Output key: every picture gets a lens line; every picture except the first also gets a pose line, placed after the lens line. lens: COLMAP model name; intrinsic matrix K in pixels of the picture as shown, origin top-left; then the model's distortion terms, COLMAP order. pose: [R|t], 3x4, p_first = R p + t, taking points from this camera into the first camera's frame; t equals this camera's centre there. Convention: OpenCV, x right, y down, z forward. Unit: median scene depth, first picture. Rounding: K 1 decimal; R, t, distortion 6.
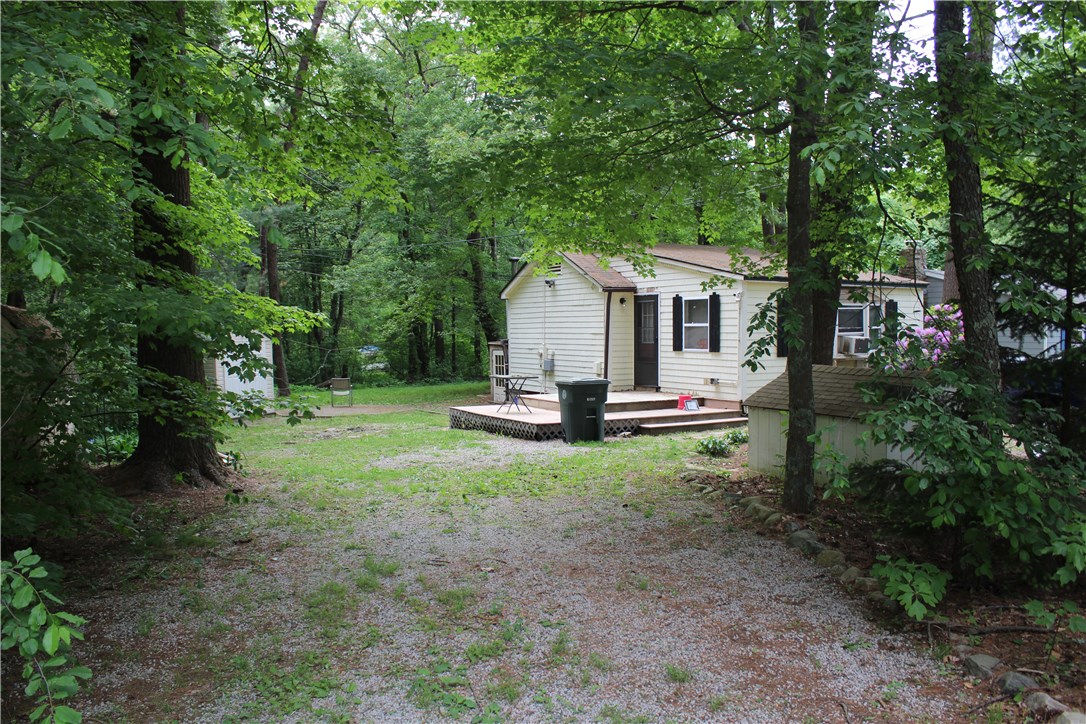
lens RADIAL K [[891.0, 0, 537.7], [0, 891.0, 365.1], [0, 0, 1]] dist [-0.173997, 0.164429]
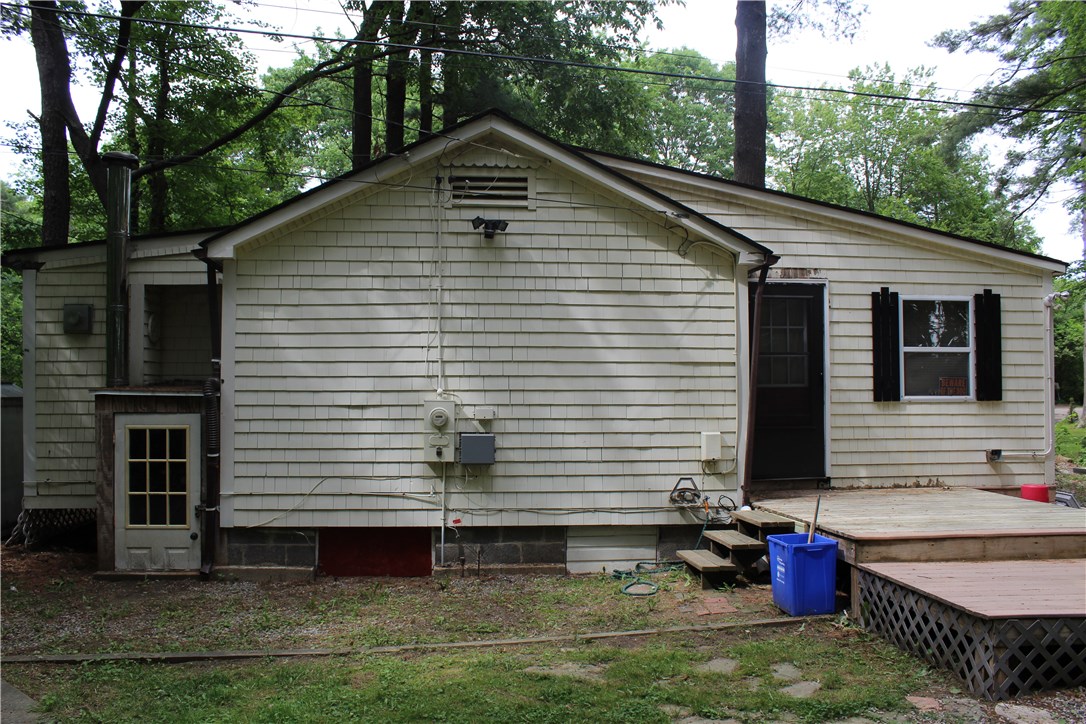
lens RADIAL K [[891.0, 0, 537.7], [0, 891.0, 365.1], [0, 0, 1]] dist [-0.173997, 0.164429]
pose [[0.408454, 0.036595, 0.912045, -0.364558], [0.034883, 0.997840, -0.055660, -0.015571], [-0.912112, 0.054549, 0.406296, 0.972270]]
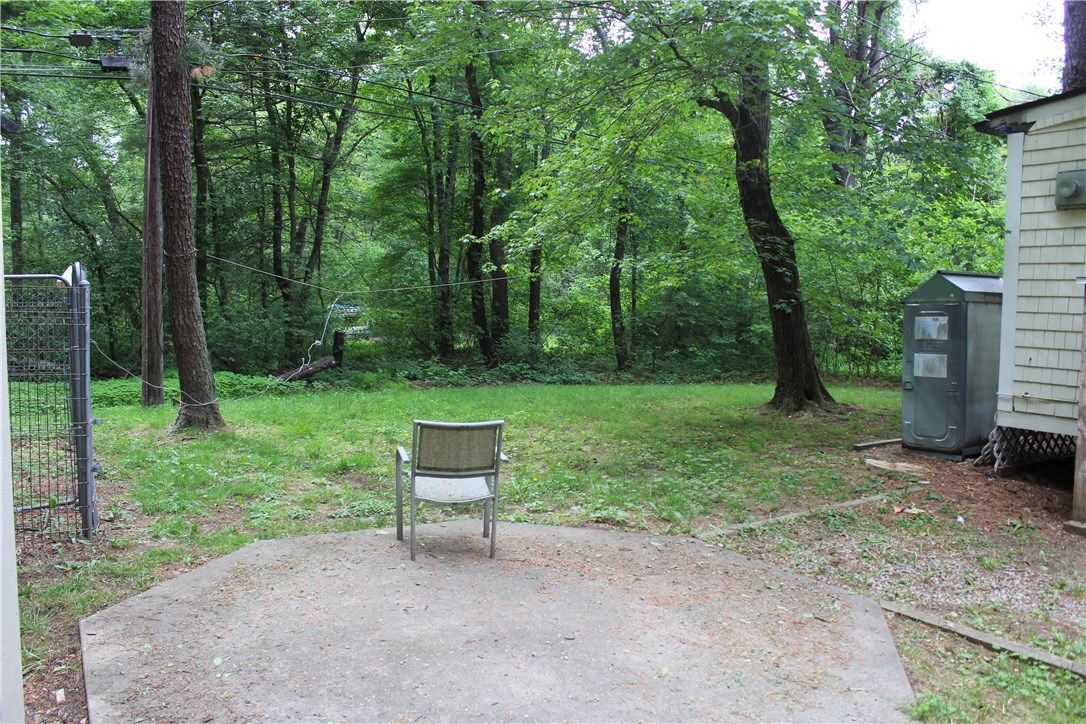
lens RADIAL K [[891.0, 0, 537.7], [0, 891.0, 365.1], [0, 0, 1]] dist [-0.173997, 0.164429]
pose [[0.997947, 0.031023, 0.056026, -0.281795], [-0.033147, 0.998751, 0.037380, -0.007919], [-0.054797, -0.039160, 0.997729, 1.045057]]
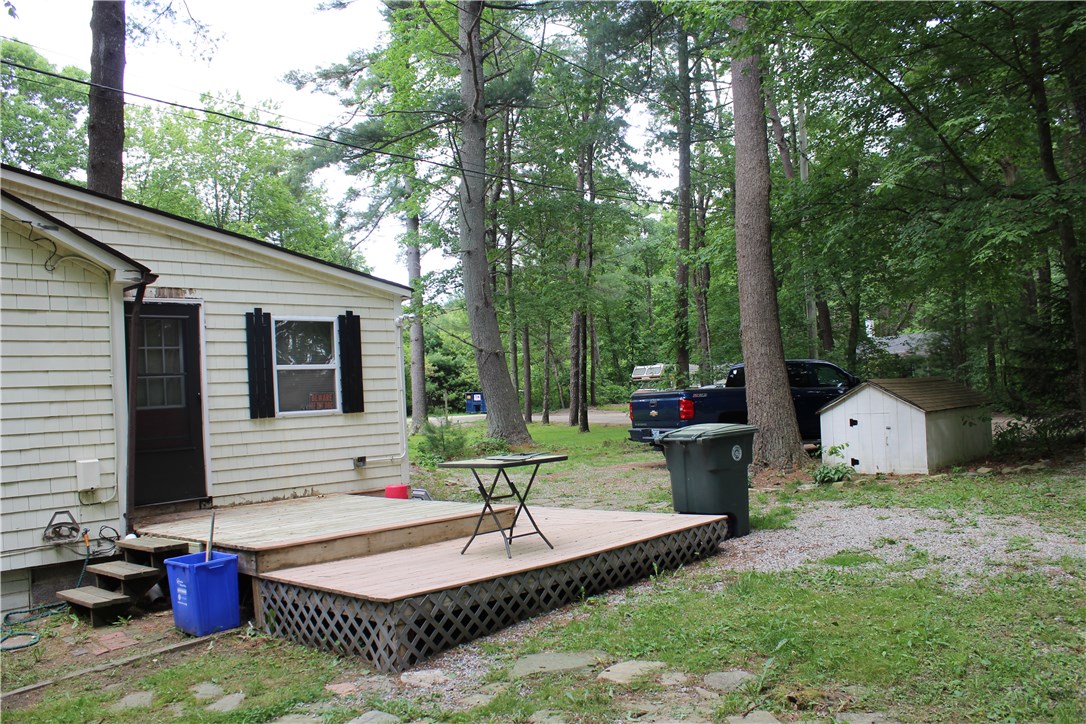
lens RADIAL K [[891.0, 0, 537.7], [0, 891.0, 365.1], [0, 0, 1]] dist [-0.173997, 0.164429]
pose [[-0.290278, 0.059163, 0.955112, -0.373479], [0.098590, 0.994625, -0.031647, -0.014353], [-0.951850, 0.084978, -0.294551, 0.988226]]
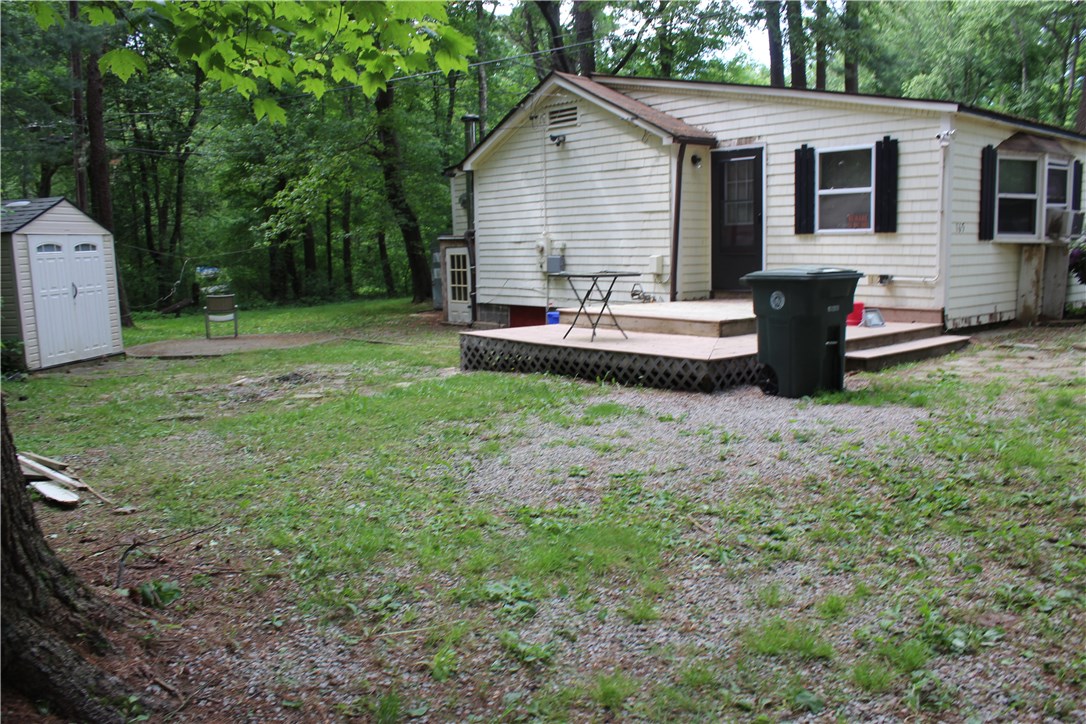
lens RADIAL K [[891.0, 0, 537.7], [0, 891.0, 365.1], [0, 0, 1]] dist [-0.173997, 0.164429]
pose [[0.980742, -0.039220, 0.191328, -0.153457], [0.021933, 0.995550, 0.091648, 0.015908], [-0.194071, -0.085687, 0.977238, 0.411315]]
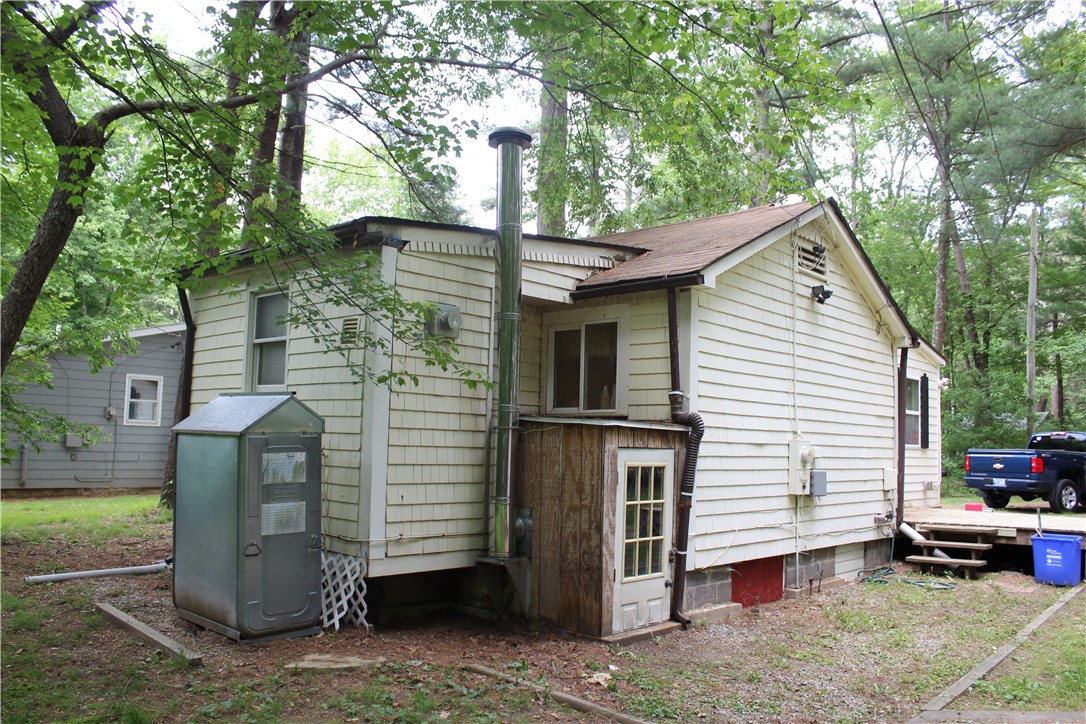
lens RADIAL K [[891.0, 0, 537.7], [0, 891.0, 365.1], [0, 0, 1]] dist [-0.173997, 0.164429]
pose [[-0.314368, 0.078358, 0.946062, -0.403991], [0.008471, 0.996779, -0.079744, -0.027911], [-0.949263, -0.017055, -0.314020, 1.475673]]
